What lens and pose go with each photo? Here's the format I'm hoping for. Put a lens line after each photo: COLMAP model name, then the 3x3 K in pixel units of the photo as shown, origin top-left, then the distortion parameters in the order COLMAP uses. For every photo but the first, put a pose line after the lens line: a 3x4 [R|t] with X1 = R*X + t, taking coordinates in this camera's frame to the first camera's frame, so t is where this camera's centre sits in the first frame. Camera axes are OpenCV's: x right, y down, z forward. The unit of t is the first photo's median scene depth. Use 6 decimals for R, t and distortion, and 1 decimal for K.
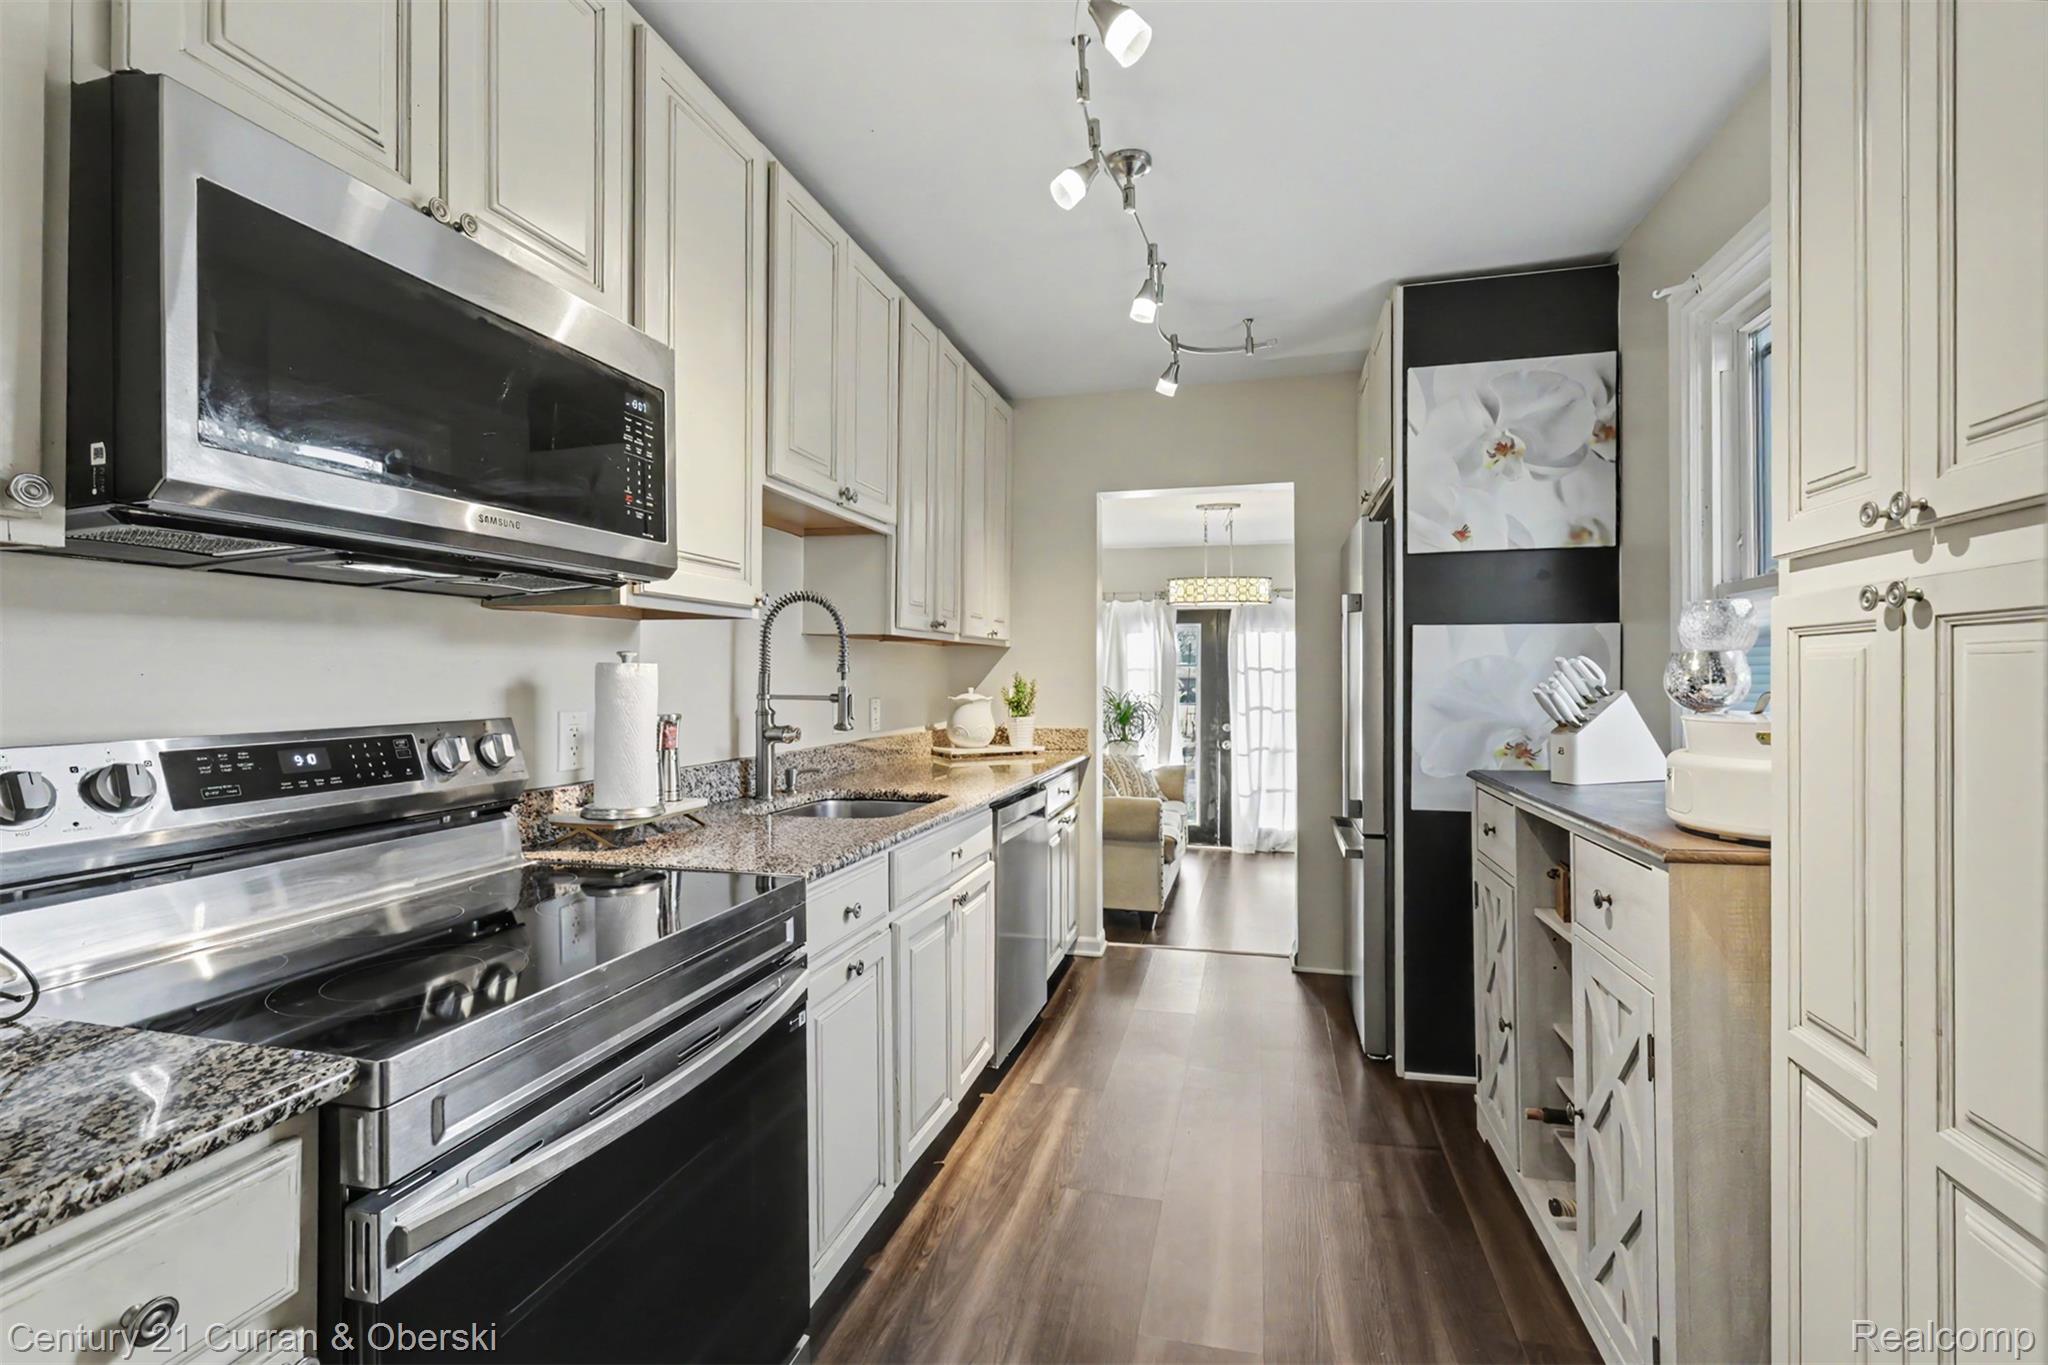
lens RADIAL K [[926.1, 0, 1026.1], [0, 926.1, 673.0], [0, 0, 1]] dist [0.000630, 0.000652]
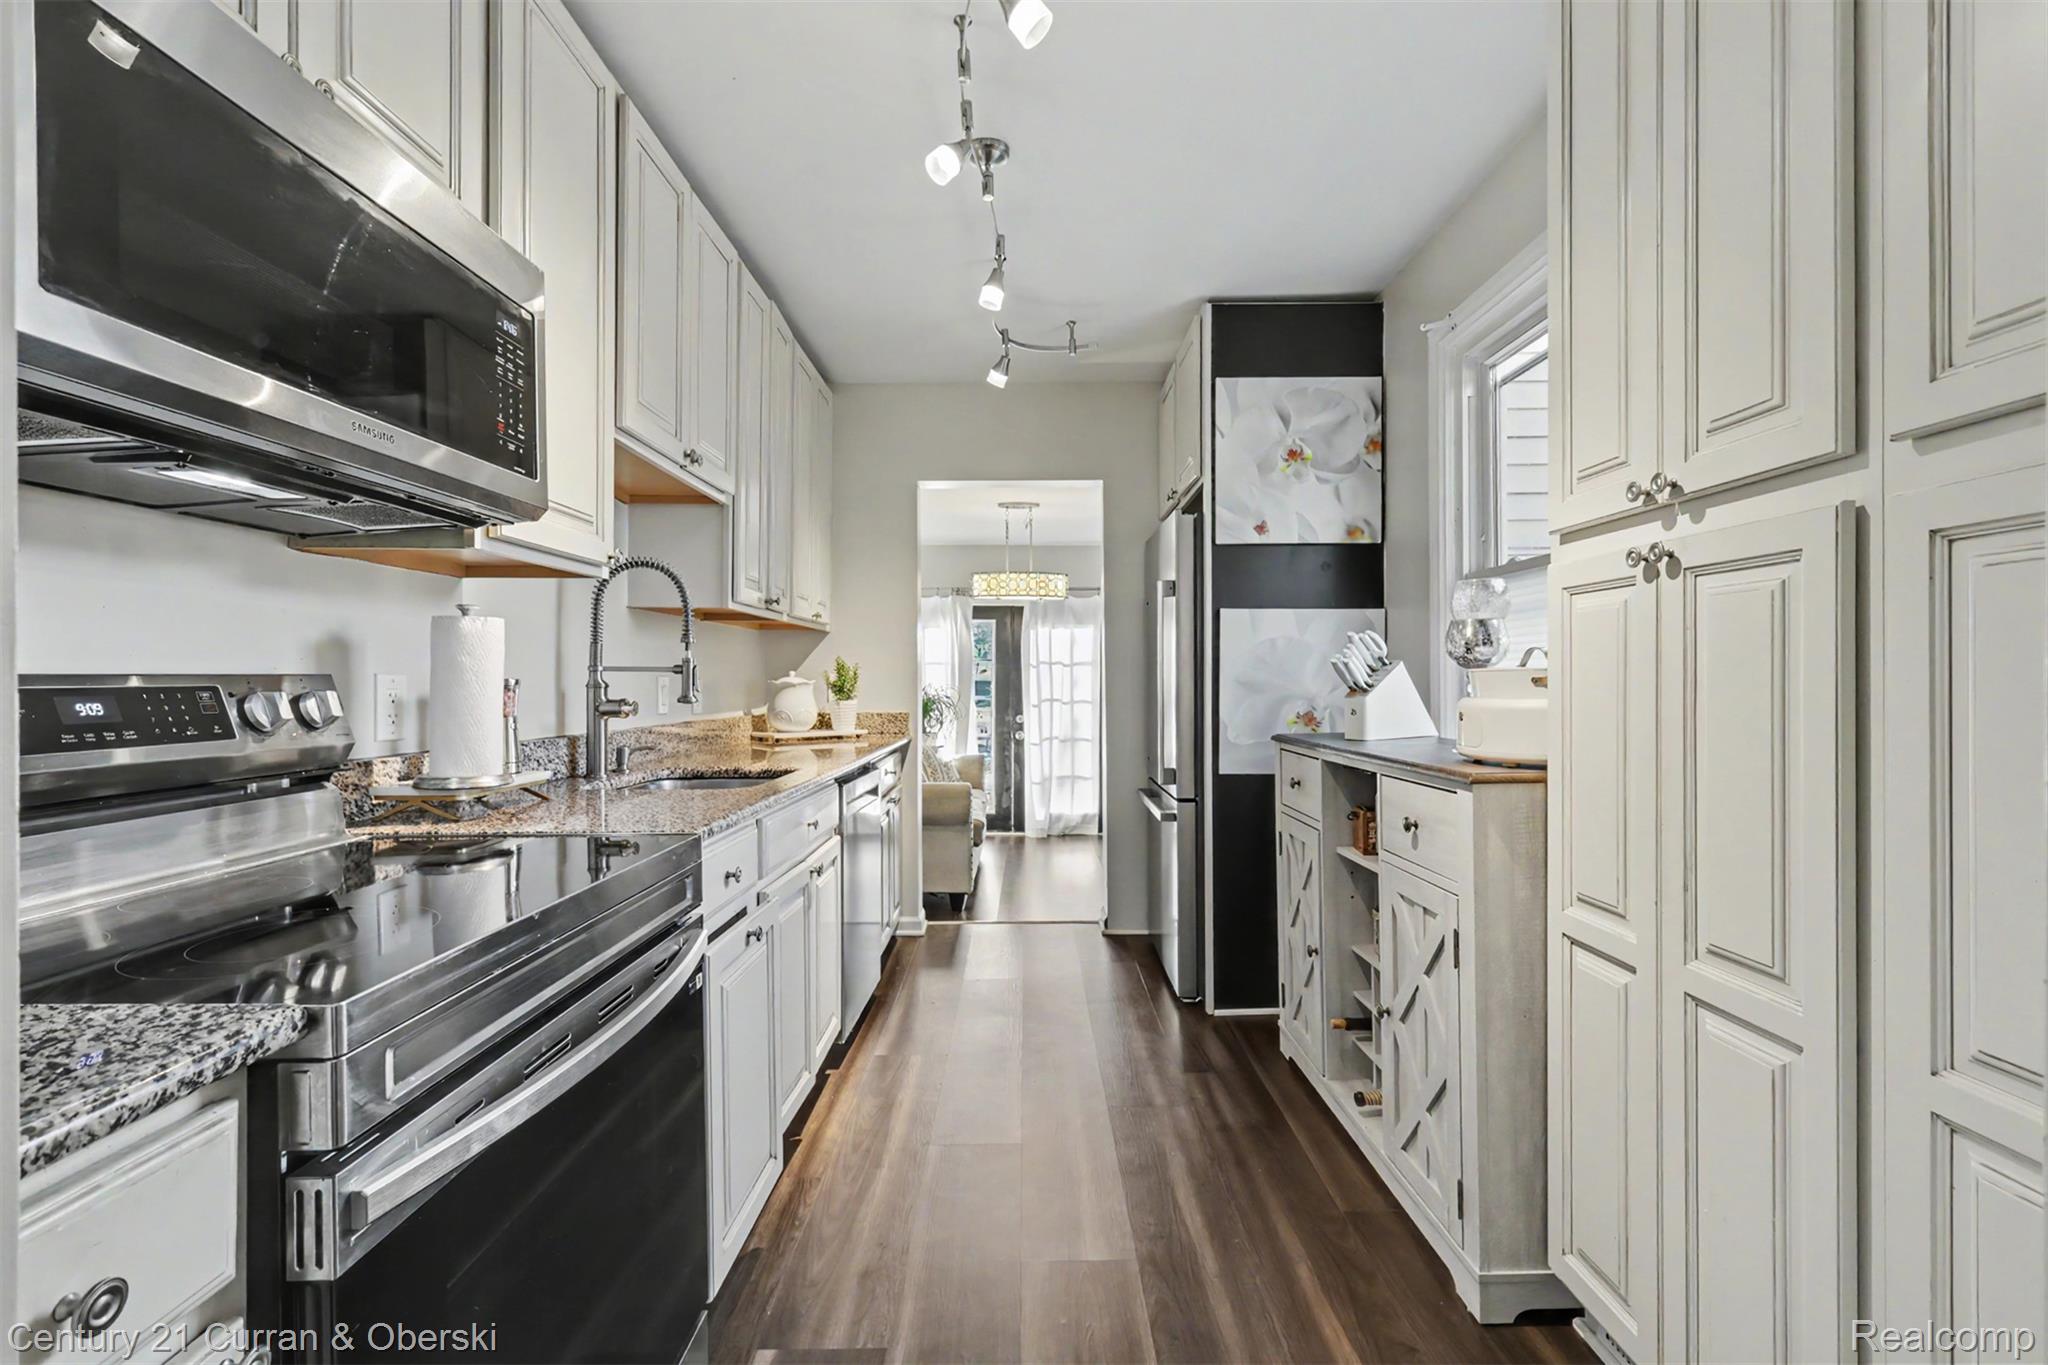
lens RADIAL K [[907.8, 0, 1036.2], [0, 907.8, 678.8], [0, 0, 1]] dist [-0.000782, 0.000122]
pose [[0.967380, -0.002238, 0.253322, -0.095840], [0.001560, 0.999995, 0.002879, 0.038316], [-0.253327, -0.002390, 0.967378, -0.000085]]
